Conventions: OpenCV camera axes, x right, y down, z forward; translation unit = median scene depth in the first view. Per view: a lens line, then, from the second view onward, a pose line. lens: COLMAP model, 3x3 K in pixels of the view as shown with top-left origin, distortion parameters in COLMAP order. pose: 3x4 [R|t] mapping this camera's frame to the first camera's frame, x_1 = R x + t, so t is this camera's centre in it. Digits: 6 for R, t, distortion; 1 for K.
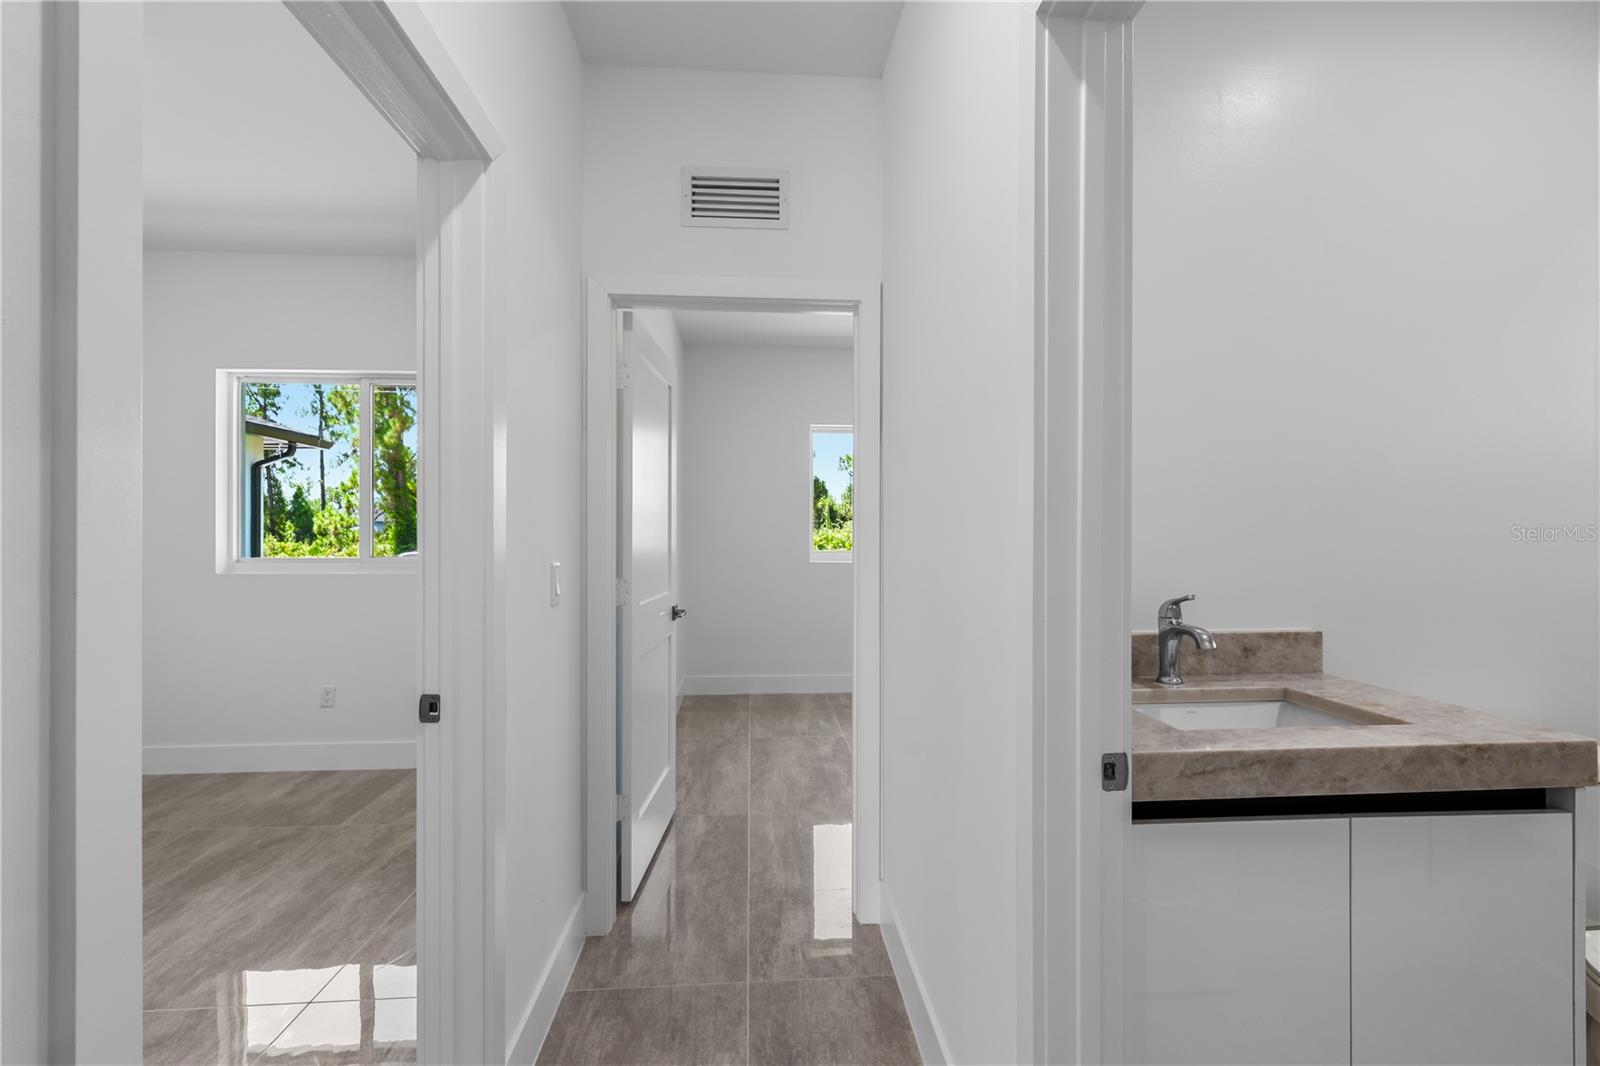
lens RADIAL K [[691.4, 0, 796.6], [0, 691.4, 531.7], [0, 0, 1]] dist [-0.001329, -0.000253]
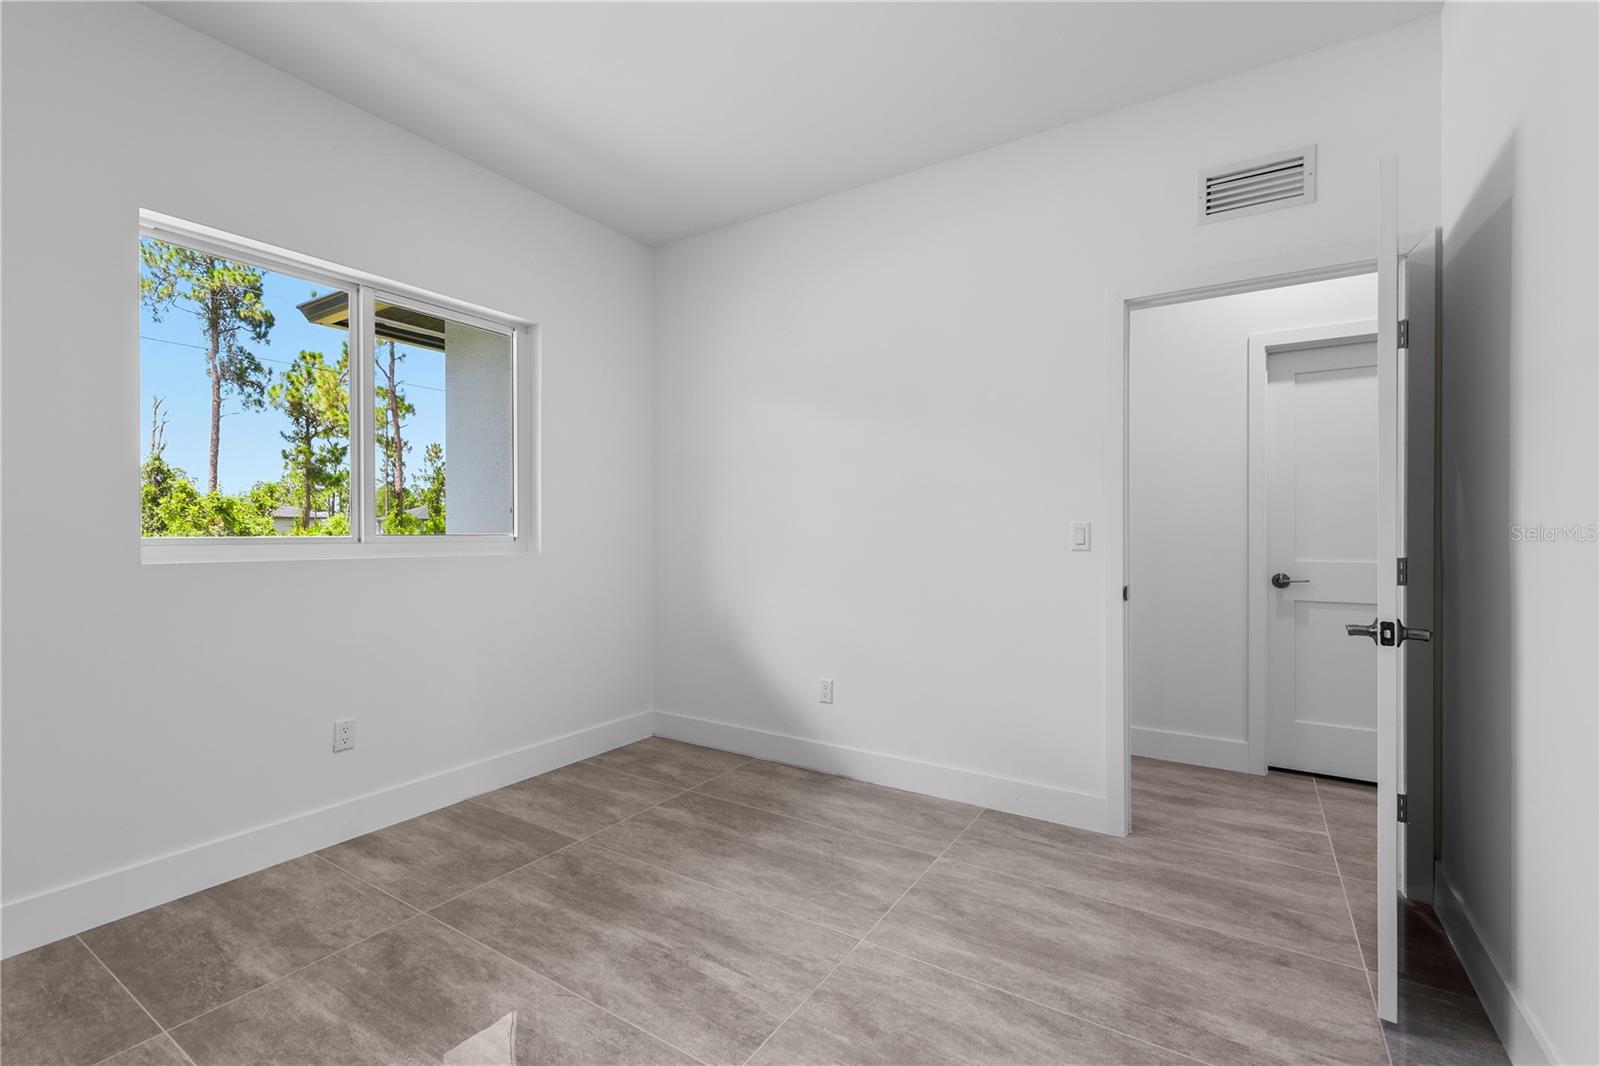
lens RADIAL K [[698.1, 0, 802.7], [0, 698.1, 531.4], [0, 0, 1]] dist [0.003327, 0.000145]
pose [[0.597818, -0.000616, 0.801632, -0.596064], [-0.000394, 0.999999, 0.001063, 0.020405], [-0.801632, -0.000952, 0.597817, 0.129554]]
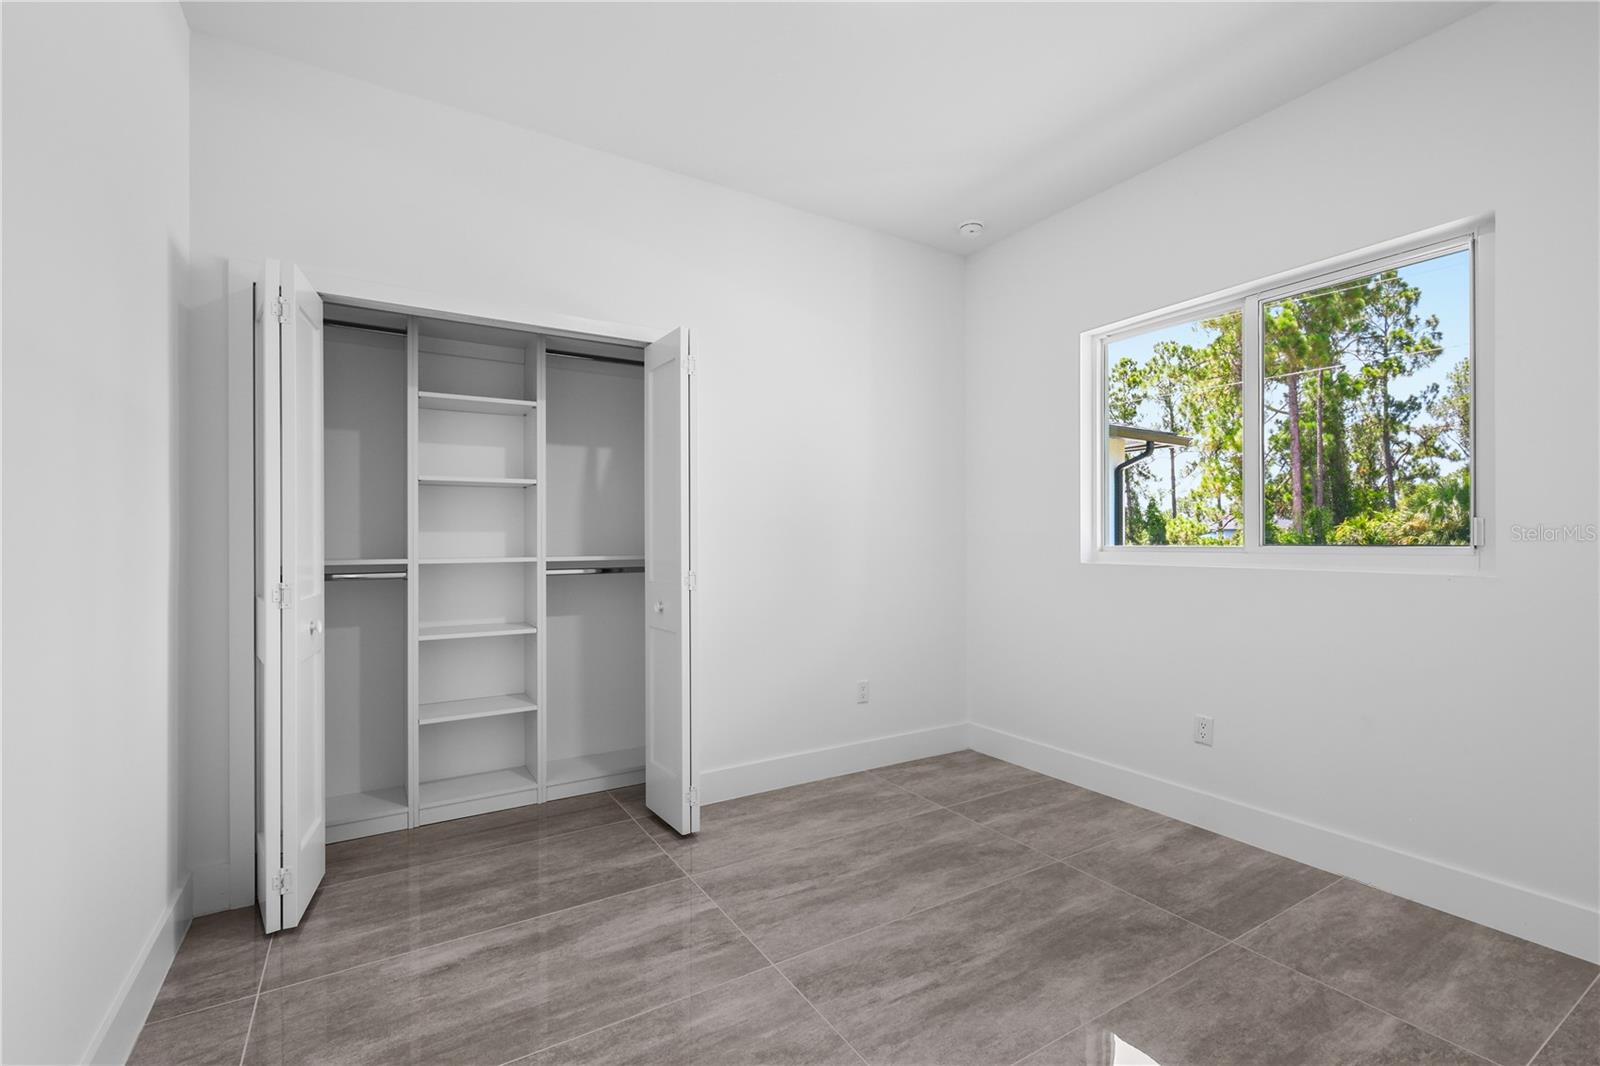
lens RADIAL K [[696.6, 0, 802.4], [0, 696.6, 535.0], [0, 0, 1]] dist [0.002848, 0.000111]
pose [[0.462666, -0.011046, -0.886464, -0.126220], [0.003690, 0.999938, -0.010533, 0.019823], [0.886525, 0.001602, 0.462678, 0.160340]]
